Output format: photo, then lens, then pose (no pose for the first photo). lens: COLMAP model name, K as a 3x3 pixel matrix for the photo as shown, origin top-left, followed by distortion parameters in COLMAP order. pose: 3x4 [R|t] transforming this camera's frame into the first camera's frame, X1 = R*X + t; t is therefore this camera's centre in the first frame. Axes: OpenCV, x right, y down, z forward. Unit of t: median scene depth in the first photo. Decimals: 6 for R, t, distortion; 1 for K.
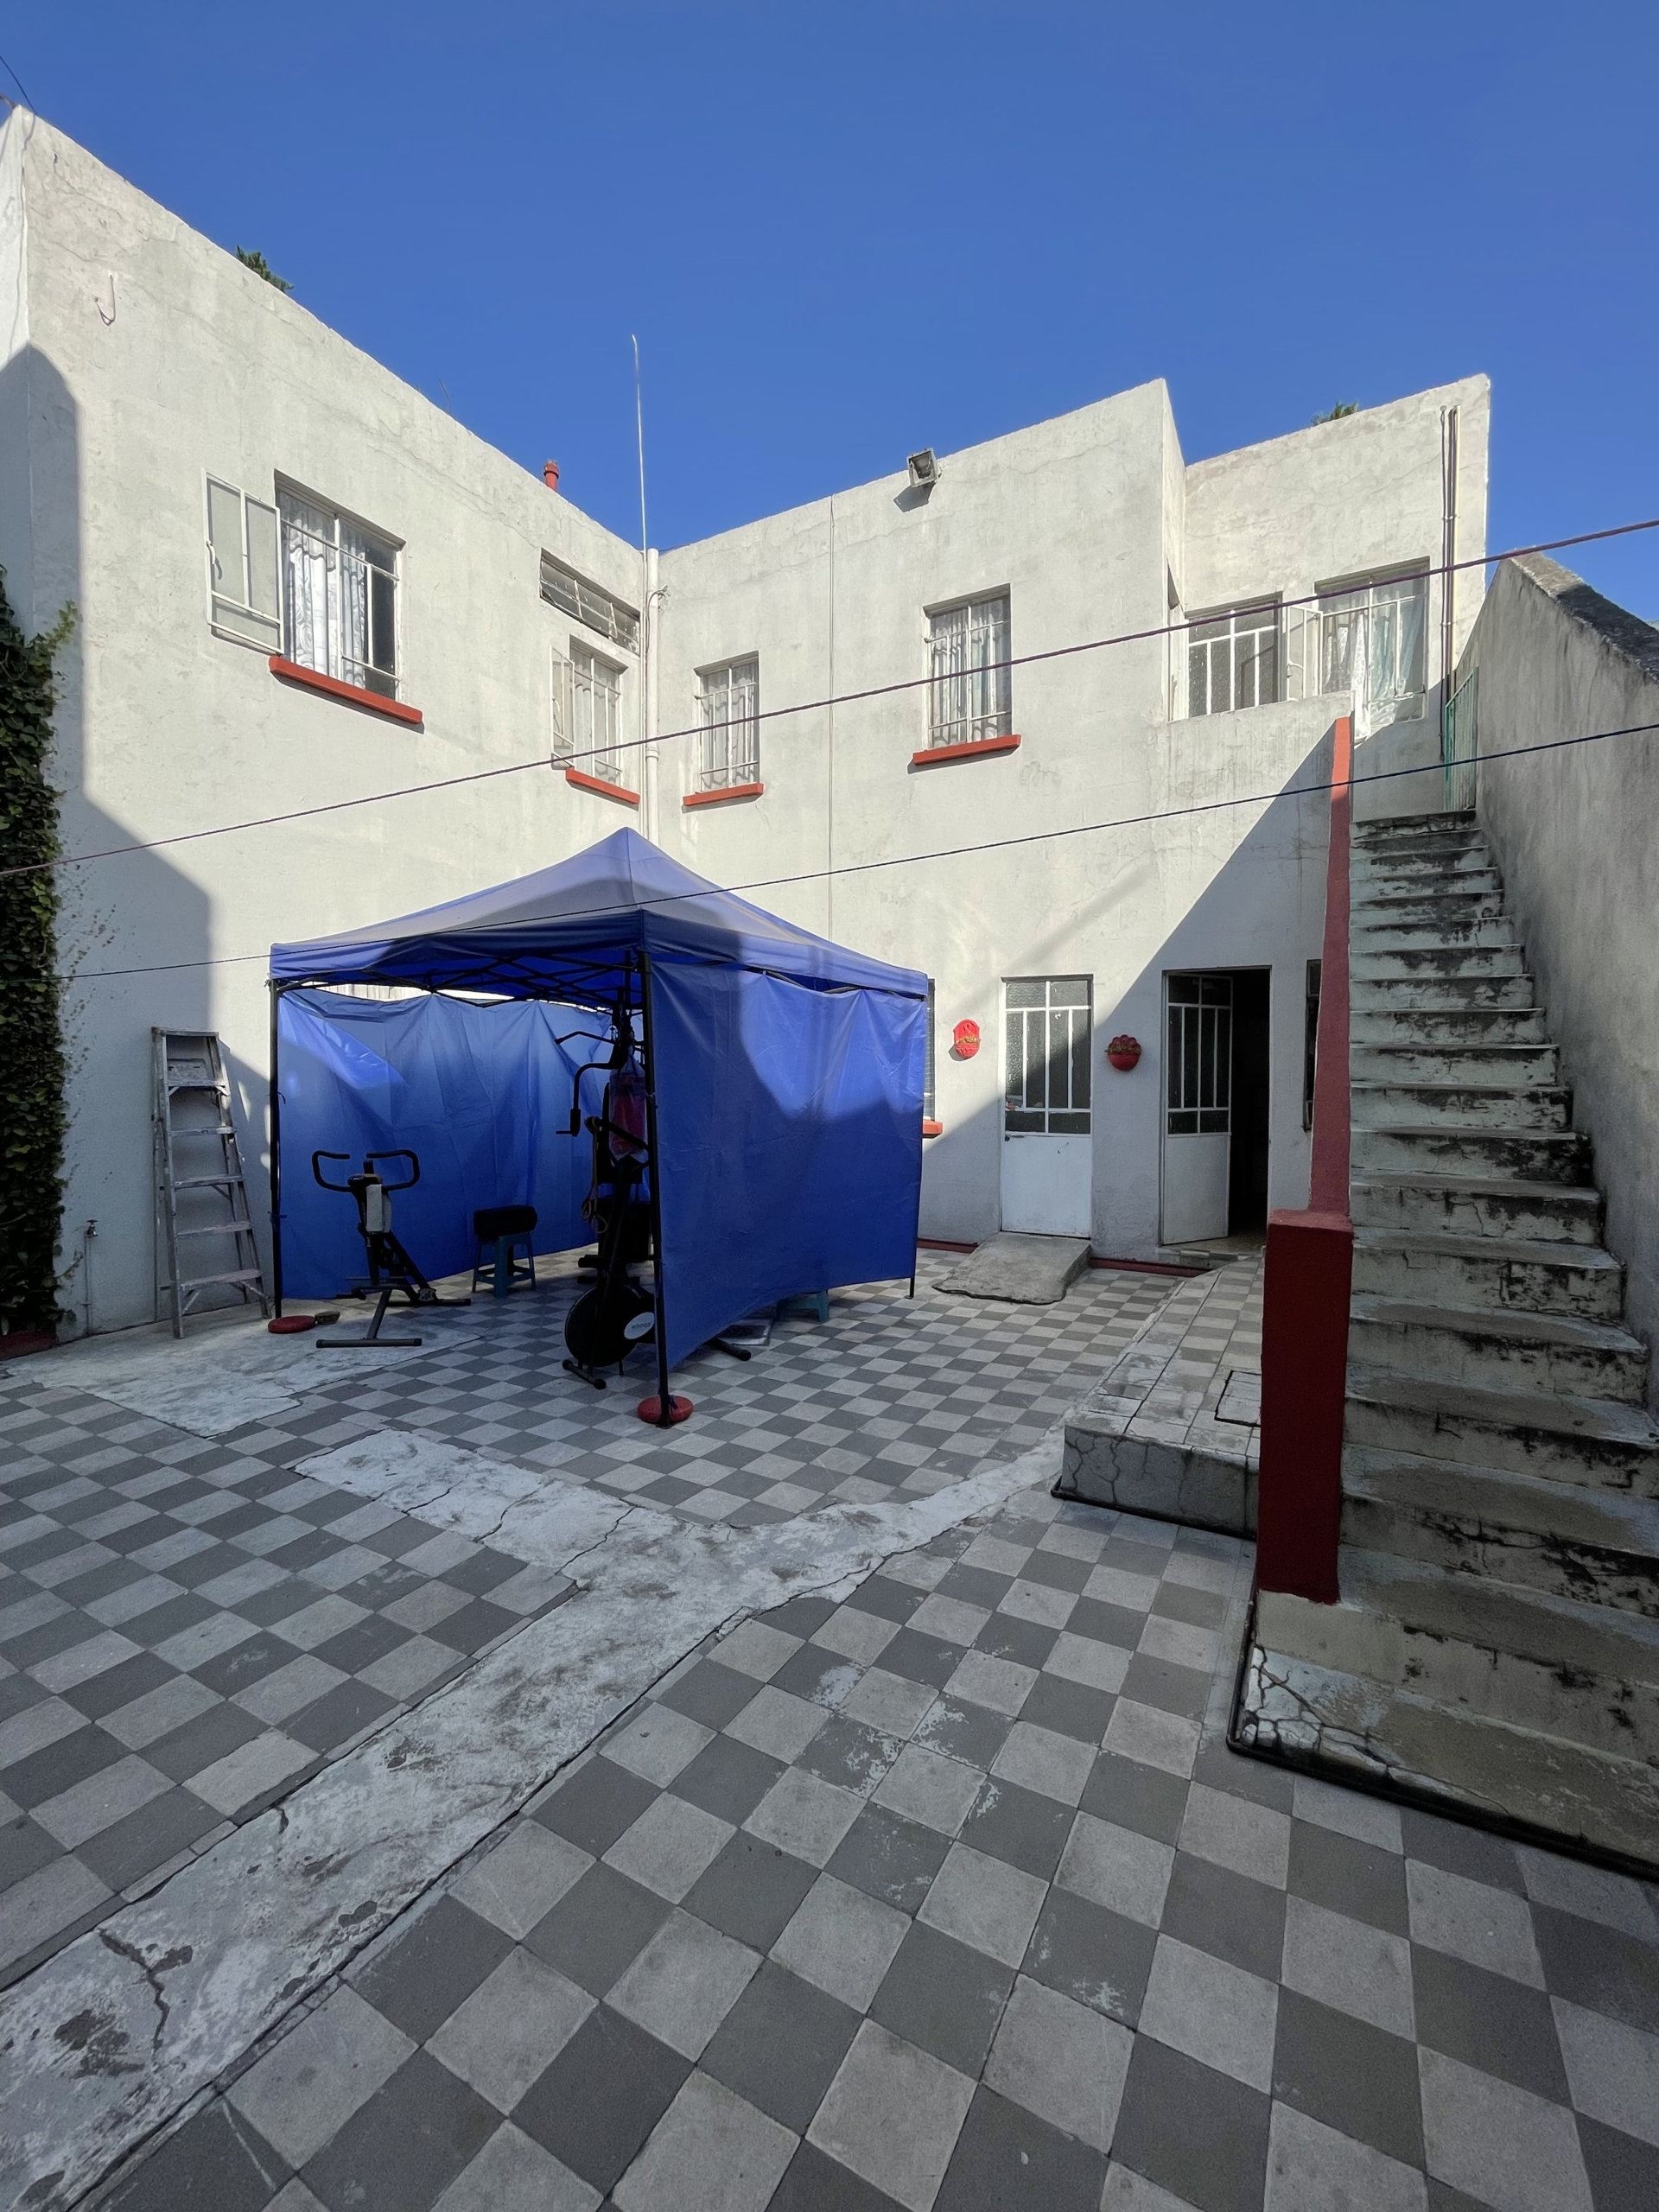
lens RADIAL K [[899.3, 0, 838.6], [0, 899.3, 1101.5], [0, 0, 1]] dist [-0.008165, 0.000274]
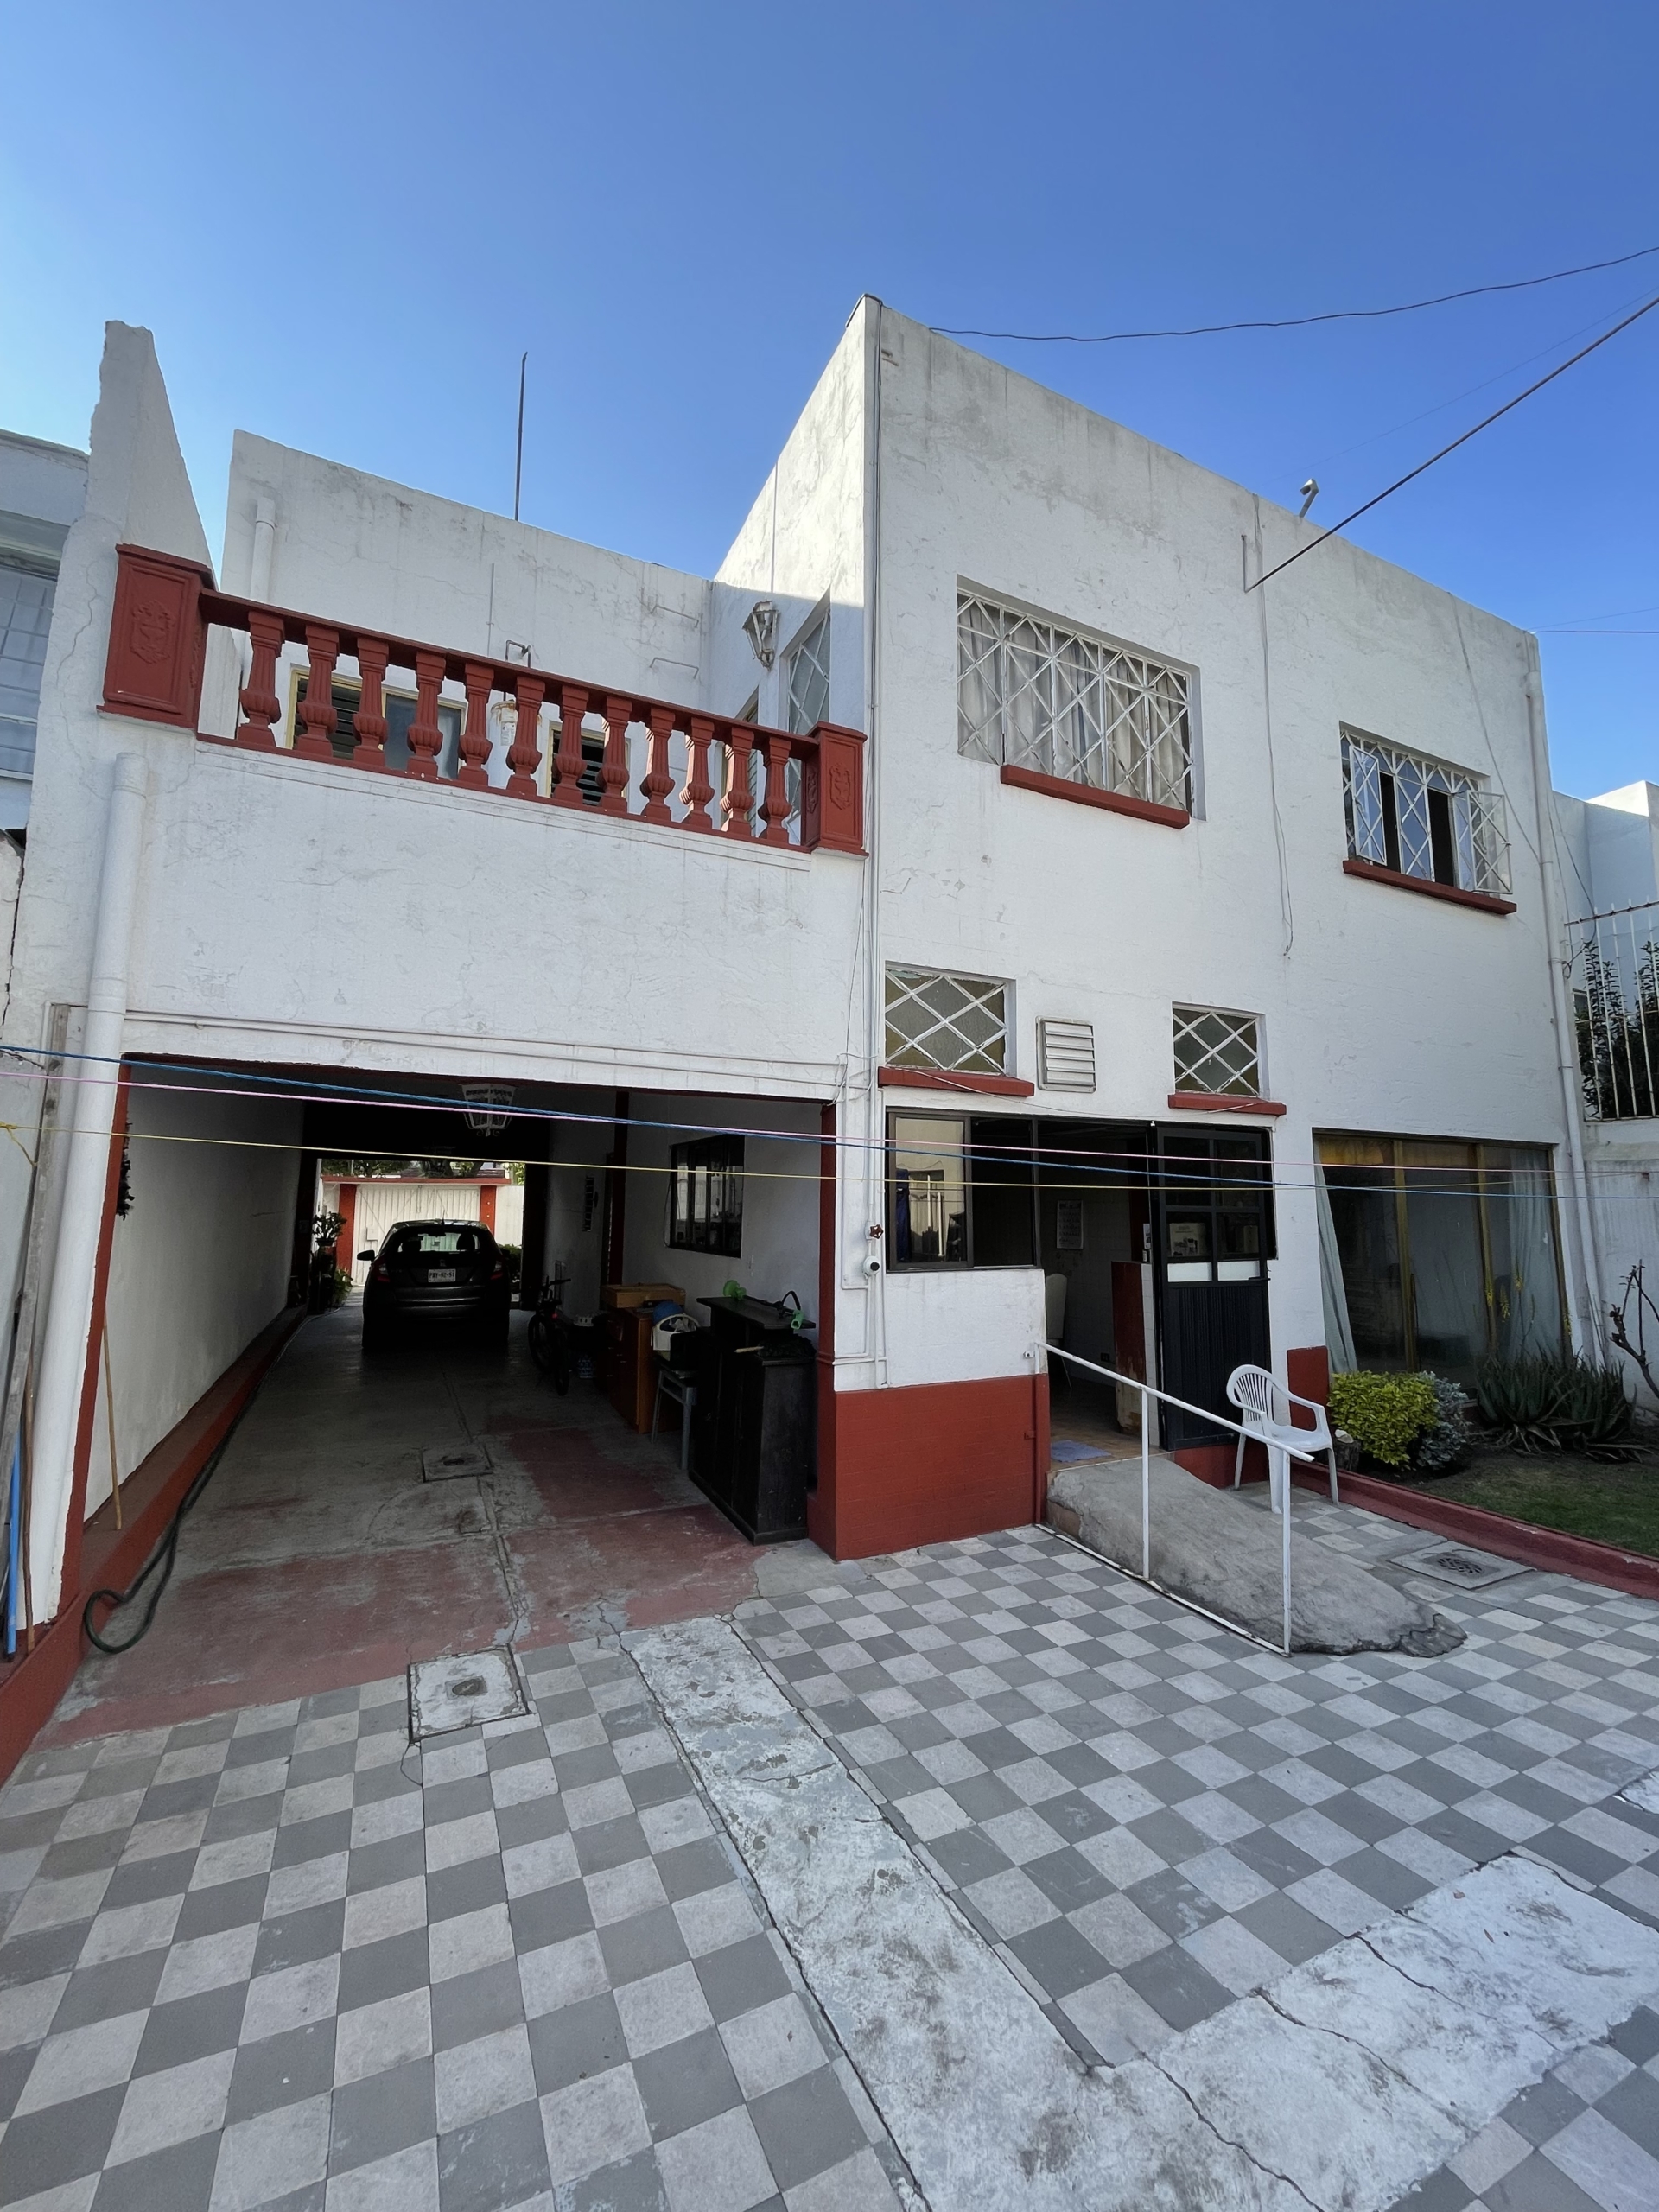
lens RADIAL K [[884.2, 0, 829.5], [0, 884.2, 1106.0], [0, 0, 1]] dist [0.019472, -0.009019]
pose [[-0.581591, -0.097015, -0.807676, 0.384441], [-0.032357, 0.994836, -0.096196, -0.123354], [0.812837, -0.029813, -0.581727, 0.976705]]
